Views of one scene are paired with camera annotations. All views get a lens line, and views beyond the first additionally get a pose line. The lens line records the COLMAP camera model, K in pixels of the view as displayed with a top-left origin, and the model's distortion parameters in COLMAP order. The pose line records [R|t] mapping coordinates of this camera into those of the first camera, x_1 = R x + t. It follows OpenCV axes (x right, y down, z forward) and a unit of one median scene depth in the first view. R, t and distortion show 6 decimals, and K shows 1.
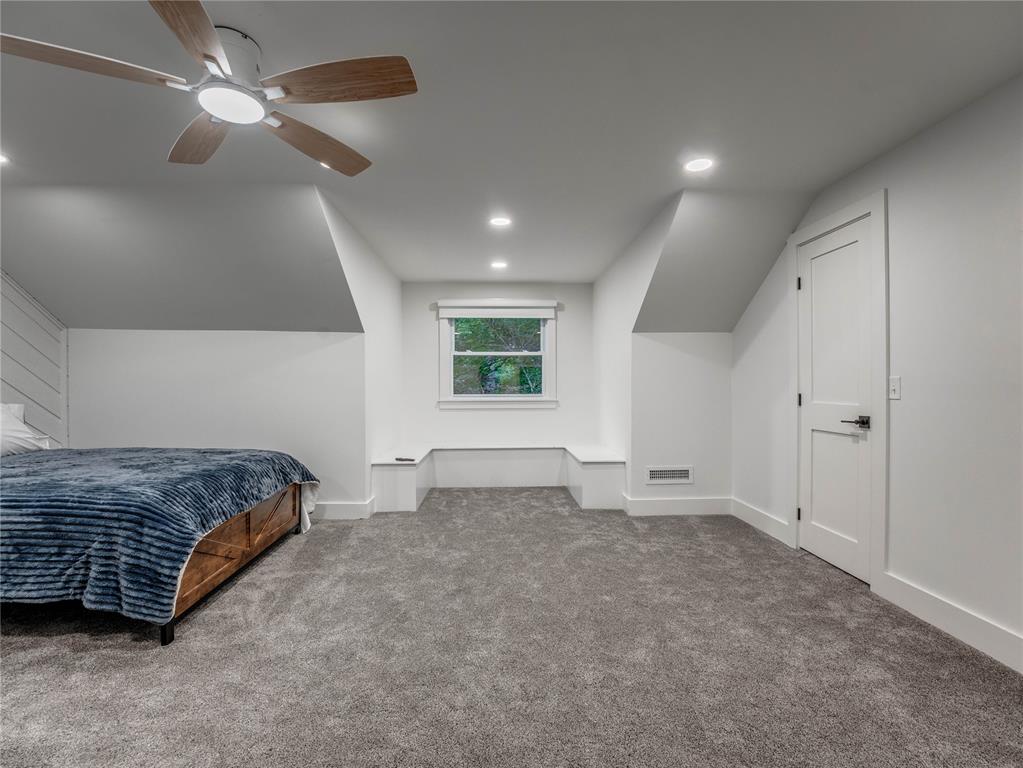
lens RADIAL K [[469.5, 0, 507.6], [0, 469.5, 382.6], [0, 0, 1]] dist [-0.023157, 0.000067]
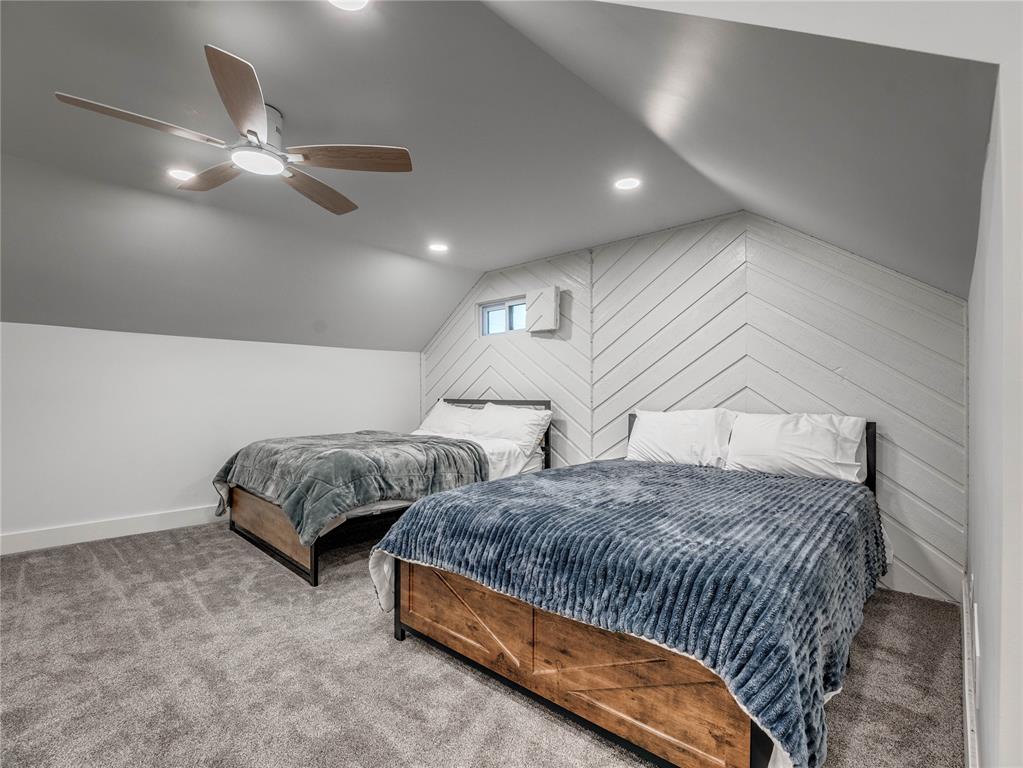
lens RADIAL K [[487.0, 0, 508.7], [0, 487.0, 385.5], [0, 0, 1]] dist [-0.026484, 0.000155]
pose [[-0.713557, -0.009650, -0.700531, -0.081603], [0.000022, 0.999905, -0.013795, 0.004481], [0.700598, -0.009859, -0.713488, 1.111804]]
